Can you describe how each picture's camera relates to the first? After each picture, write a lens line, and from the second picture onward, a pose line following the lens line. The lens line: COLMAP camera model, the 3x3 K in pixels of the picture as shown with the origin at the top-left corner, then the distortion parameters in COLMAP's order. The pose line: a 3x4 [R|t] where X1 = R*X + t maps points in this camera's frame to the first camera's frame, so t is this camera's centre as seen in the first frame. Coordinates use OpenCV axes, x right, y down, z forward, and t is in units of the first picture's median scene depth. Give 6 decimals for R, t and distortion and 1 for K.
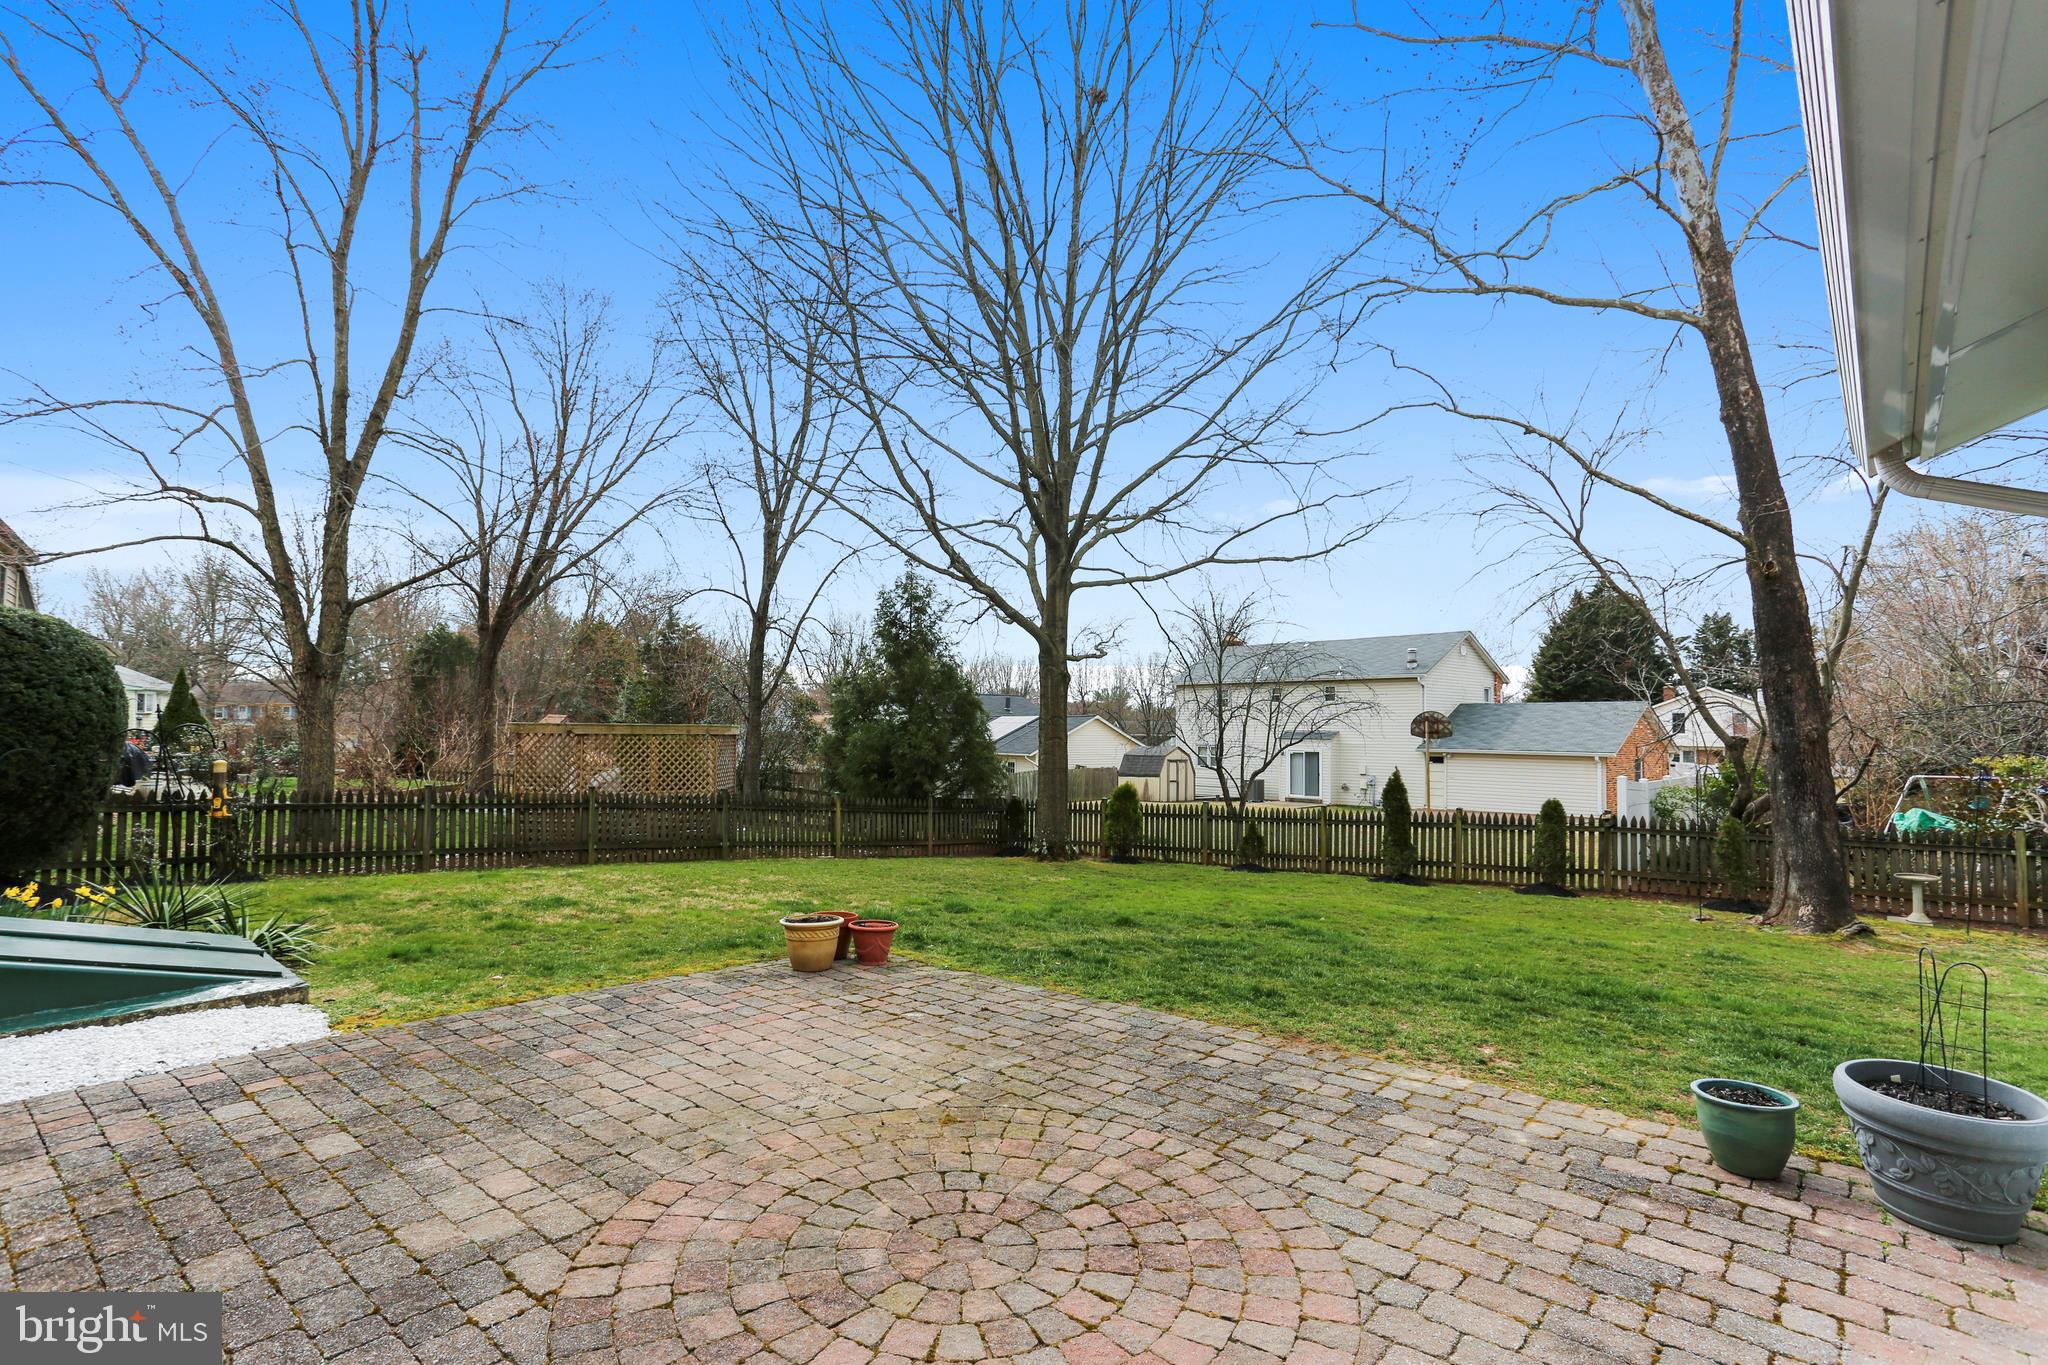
lens RADIAL K [[962.6, 0, 1024.4], [0, 962.6, 702.5], [0, 0, 1]] dist [-0.062290, 0.023081]
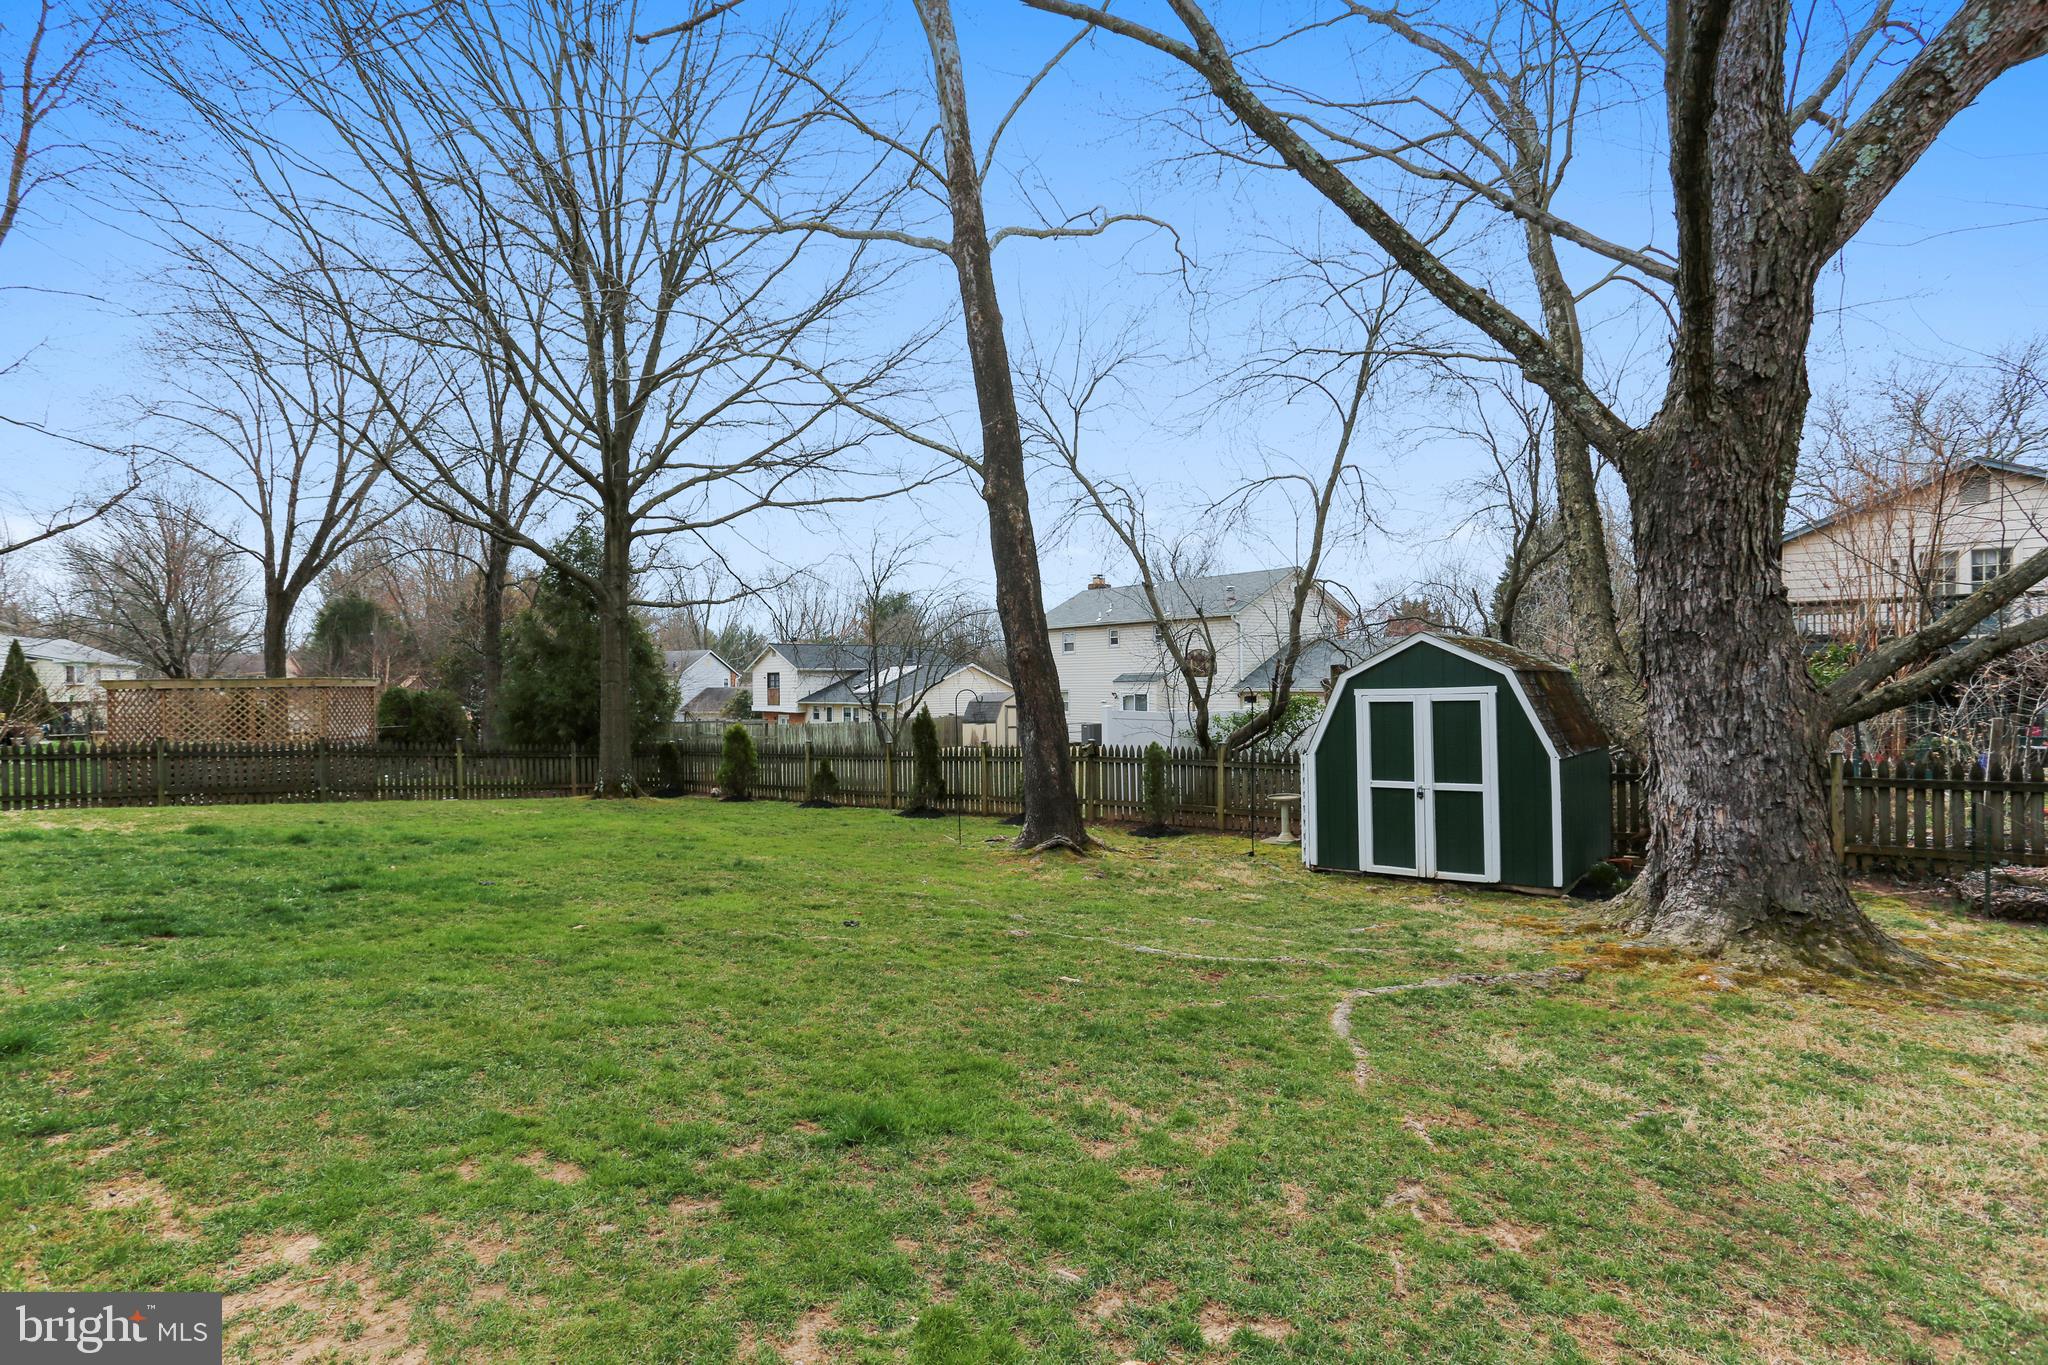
lens RADIAL K [[986.1, 0, 1024.0], [0, 986.1, 682.5], [0, 0, 1]] dist [-0.015165, 0.000937]
pose [[0.998048, -0.023269, -0.057950, 0.520717], [0.024863, 0.999328, 0.026938, 0.019667], [0.057284, -0.028327, 0.997956, -0.038355]]
